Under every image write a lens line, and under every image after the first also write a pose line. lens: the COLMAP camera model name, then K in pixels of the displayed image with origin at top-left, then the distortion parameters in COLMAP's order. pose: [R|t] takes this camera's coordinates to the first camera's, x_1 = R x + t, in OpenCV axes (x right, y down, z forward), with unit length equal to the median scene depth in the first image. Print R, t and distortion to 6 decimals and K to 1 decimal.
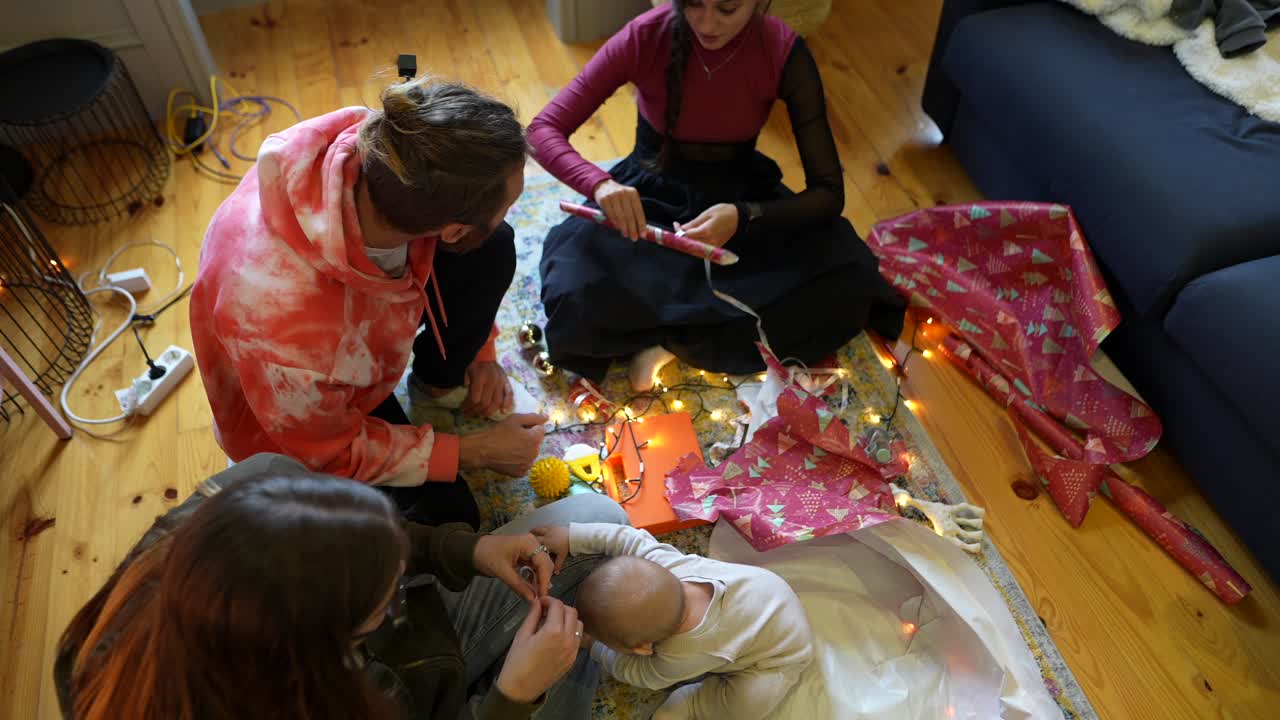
lens RADIAL K [[878.0, 0, 637.9], [0, 878.0, 356.9], [0, 0, 1]] dist [-0.045777, 0.039254]
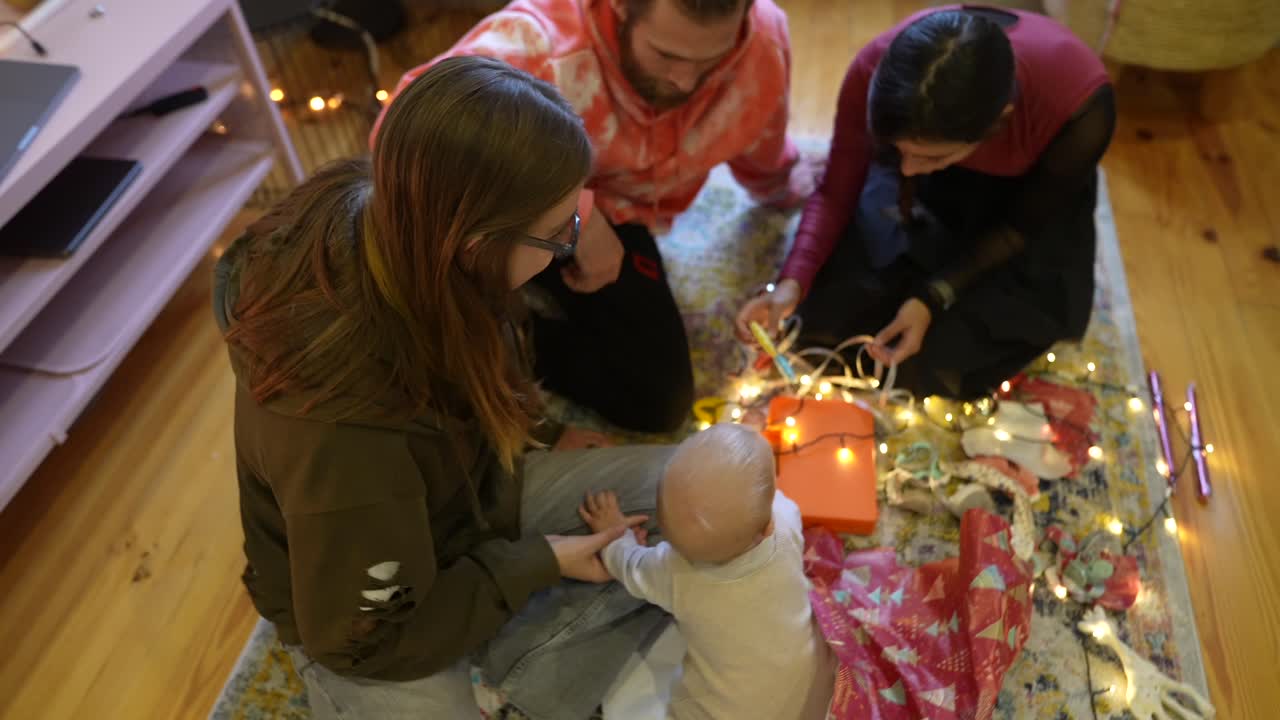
lens RADIAL K [[878.0, 0, 639.8], [0, 878.0, 361.0], [0, 0, 1]] dist [-0.045777, 0.039254]
pose [[0.868910, 0.343811, -0.356076, 0.127315], [-0.356530, 0.933750, 0.031569, 0.060746], [0.343340, 0.099521, 0.933924, 0.134948]]
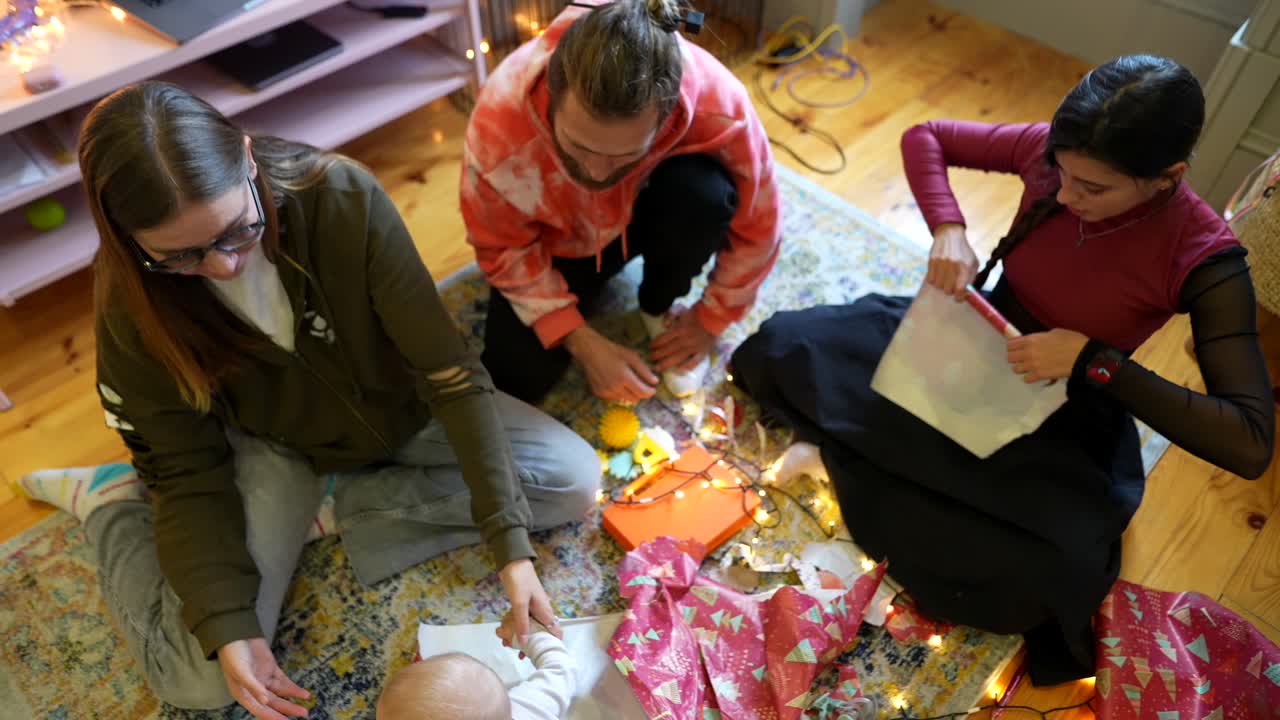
lens RADIAL K [[878.0, 0, 638.9], [0, 878.0, 361.1], [0, 0, 1]] dist [-0.045777, 0.039254]
pose [[0.464083, 0.668151, -0.581551, 0.404750], [-0.701636, 0.678021, 0.219076, -0.136936], [0.540680, 0.306368, 0.783457, 0.188326]]
